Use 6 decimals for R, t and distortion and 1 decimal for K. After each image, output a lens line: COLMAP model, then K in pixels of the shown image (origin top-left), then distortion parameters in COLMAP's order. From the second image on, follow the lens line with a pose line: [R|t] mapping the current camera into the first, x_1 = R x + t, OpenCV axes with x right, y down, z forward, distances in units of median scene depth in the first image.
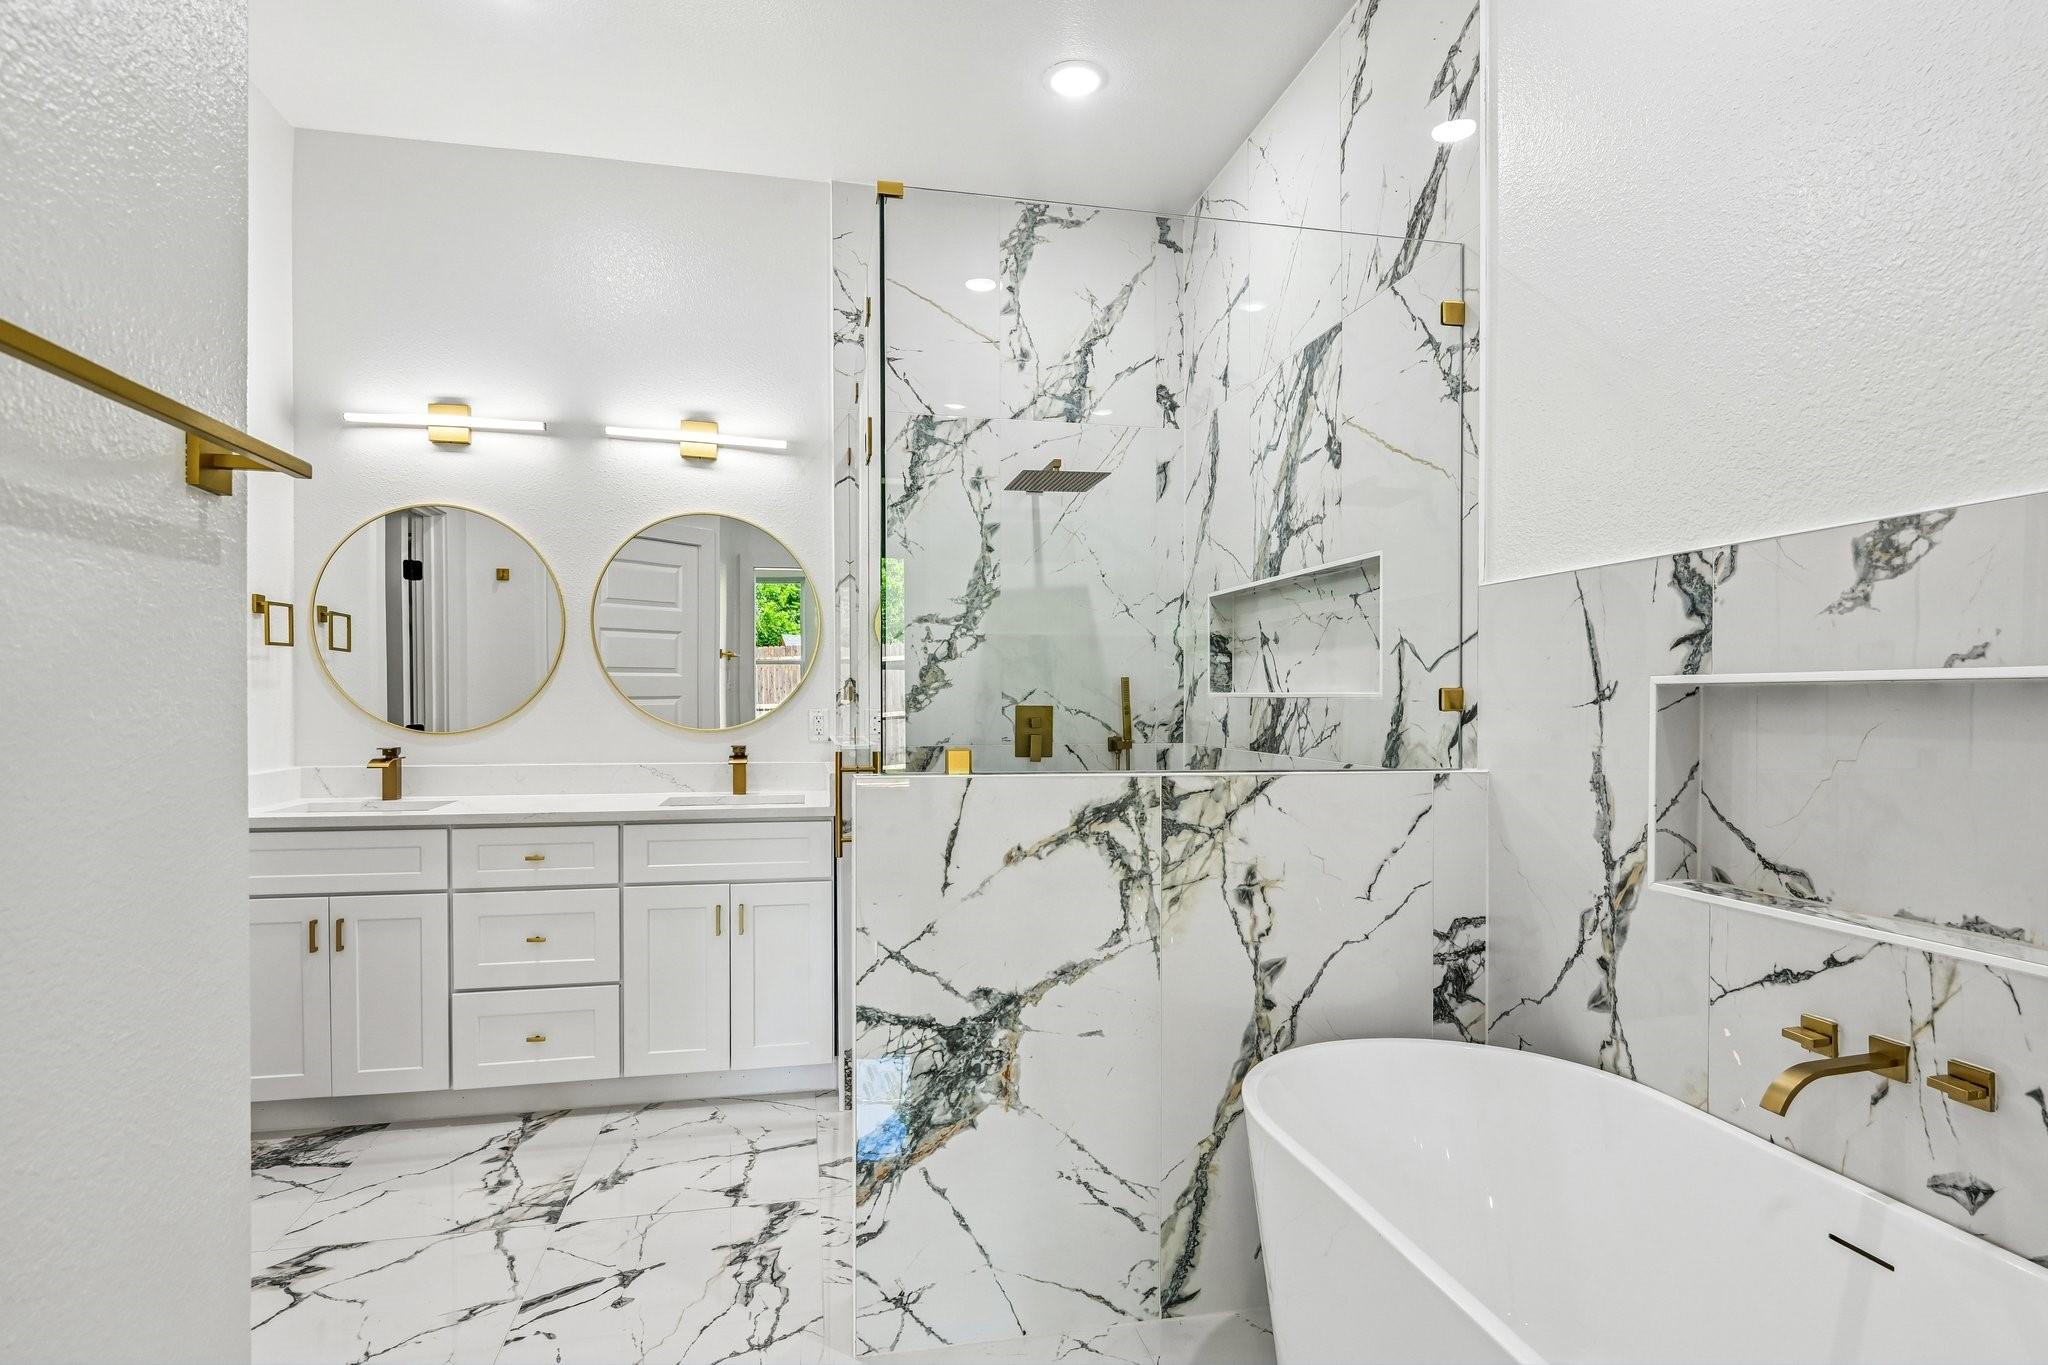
lens RADIAL K [[1027.1, 0, 1032.7], [0, 1027.1, 726.6], [0, 0, 1]] dist [0.001872, -0.005132]
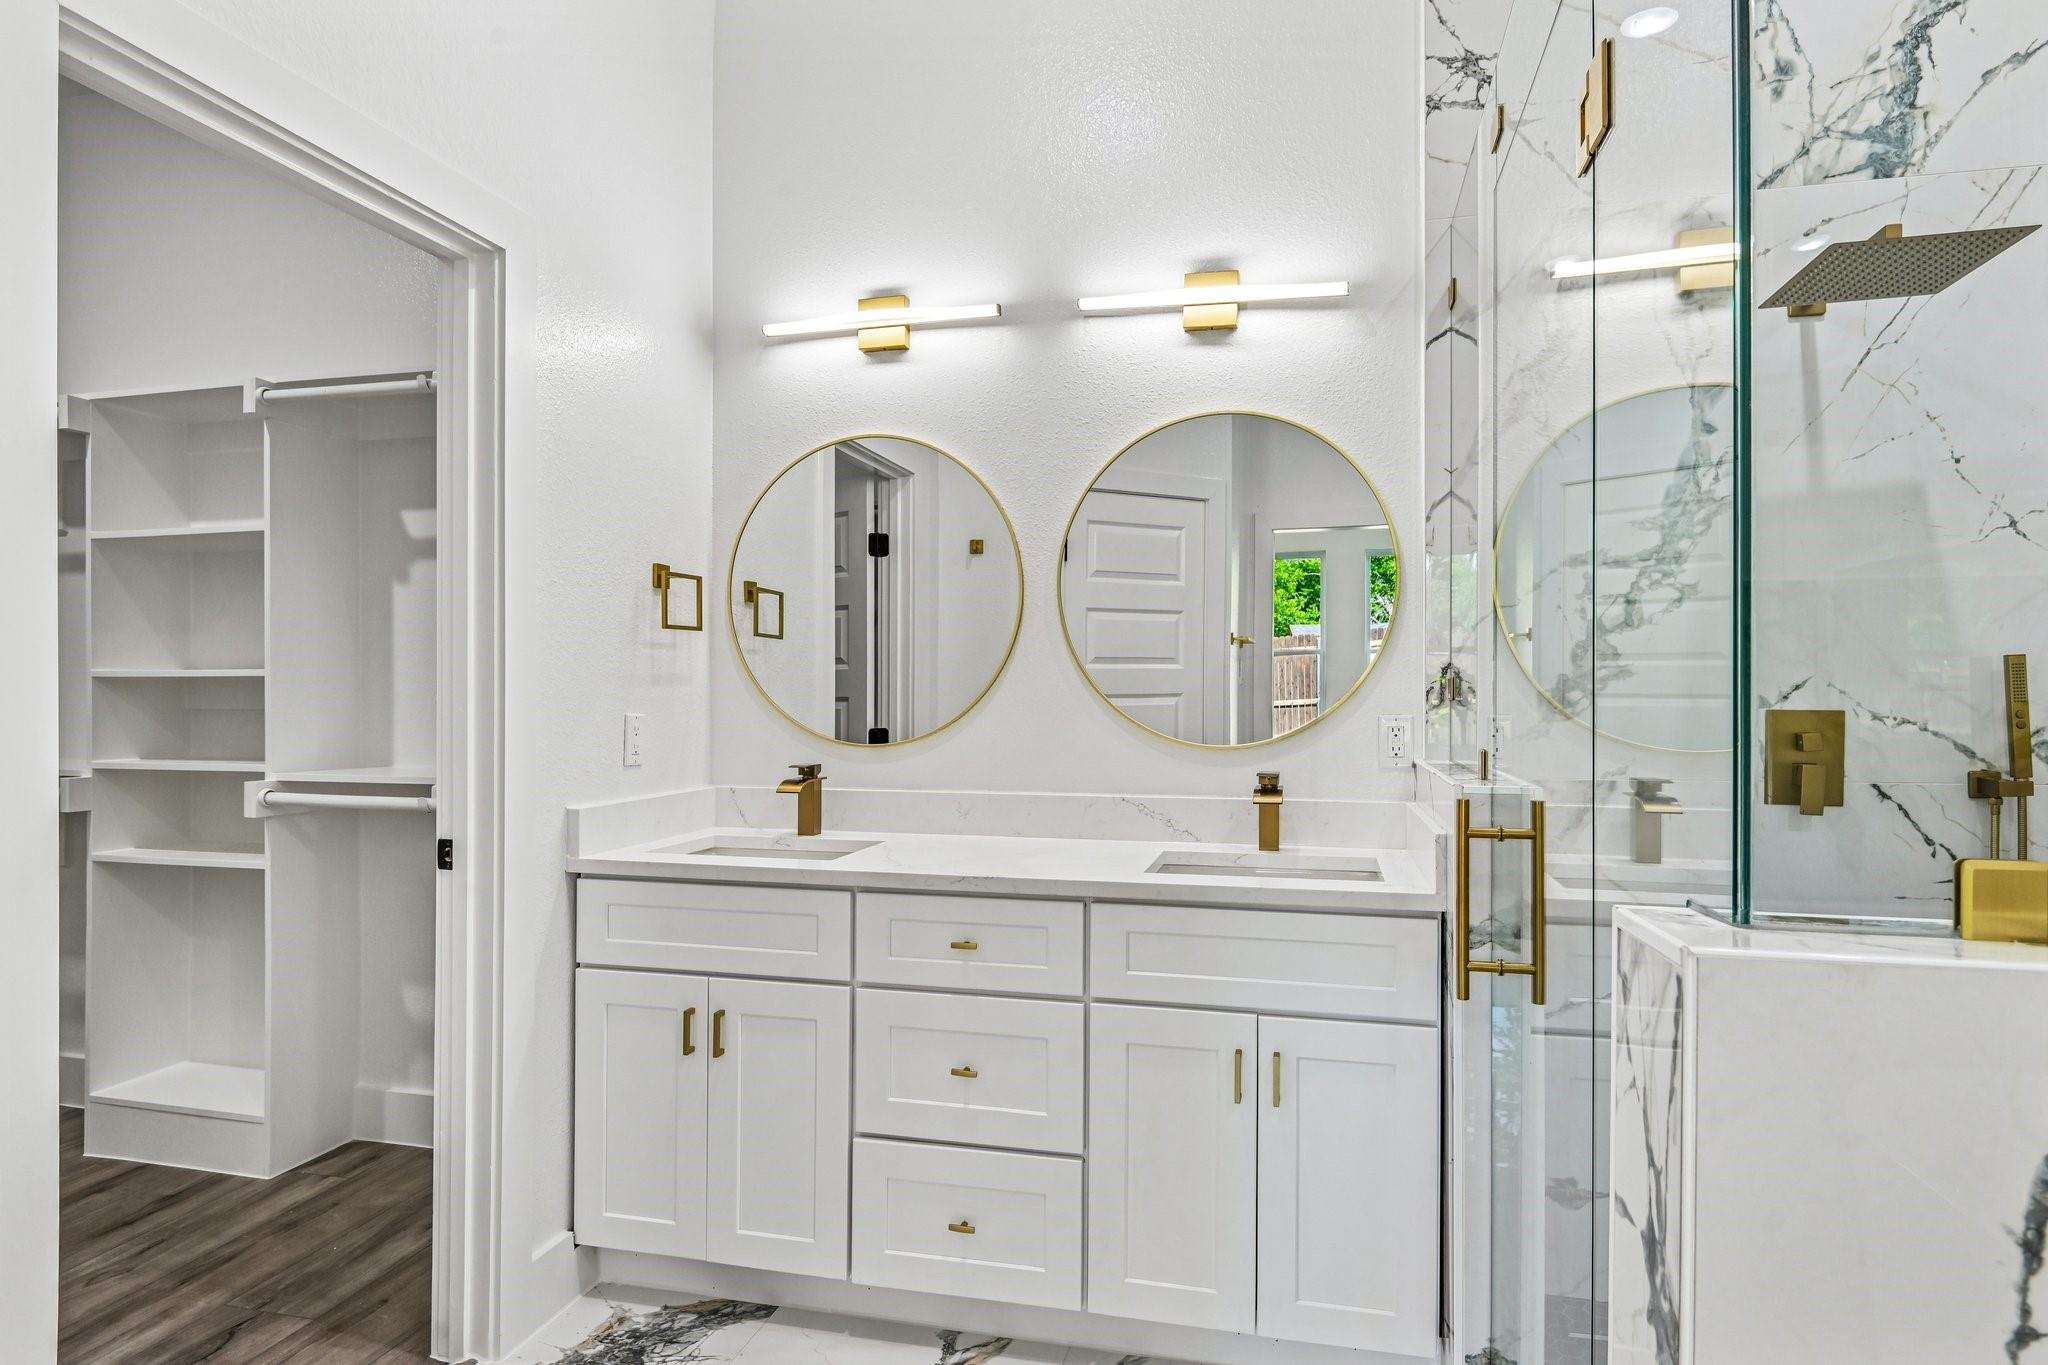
lens RADIAL K [[1090.5, 0, 1057.0], [0, 1090.5, 713.7], [0, 0, 1]] dist [0.002069, 0.000925]
pose [[0.902482, 0.004699, -0.430702, -0.113900], [-0.009415, 0.999917, -0.008818, -0.010337], [0.430625, 0.012014, 0.902451, 0.336739]]
